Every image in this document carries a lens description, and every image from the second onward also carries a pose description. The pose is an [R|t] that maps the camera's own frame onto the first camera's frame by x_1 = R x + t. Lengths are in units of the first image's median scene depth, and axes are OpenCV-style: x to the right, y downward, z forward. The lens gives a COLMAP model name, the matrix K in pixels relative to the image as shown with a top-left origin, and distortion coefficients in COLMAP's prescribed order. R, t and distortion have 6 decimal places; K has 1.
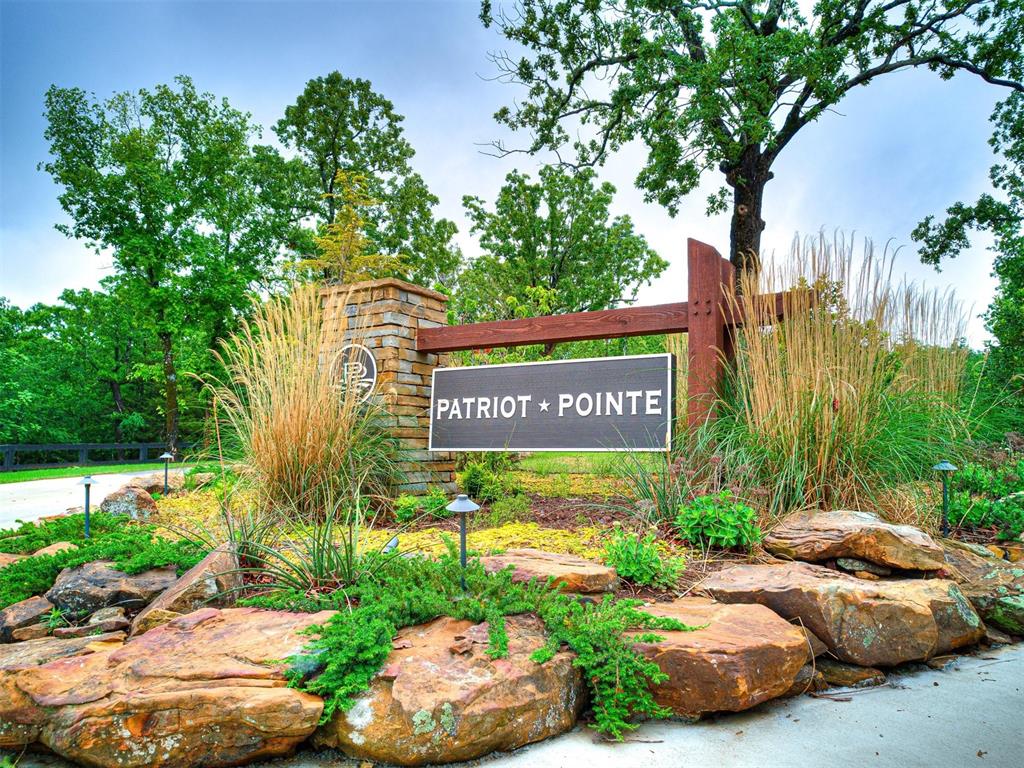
lens RADIAL K [[736.6, 0, 511.0], [0, 736.6, 381.5], [0, 0, 1]] dist [-0.080904, 0.077782]
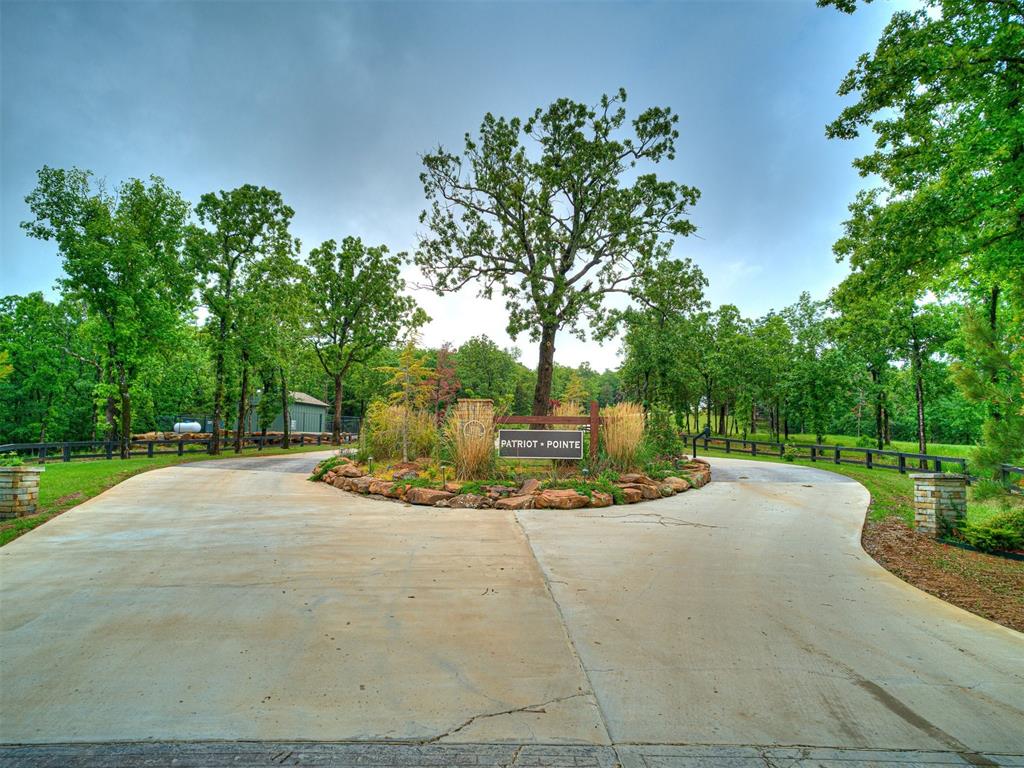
lens RADIAL K [[736.6, 0, 511.0], [0, 736.6, 381.5], [0, 0, 1]] dist [-0.080904, 0.077782]
pose [[0.890853, 0.054112, 0.451058, -0.716765], [-0.055845, 0.998394, -0.009480, -0.094414], [-0.450847, -0.016744, 0.892444, -0.841417]]
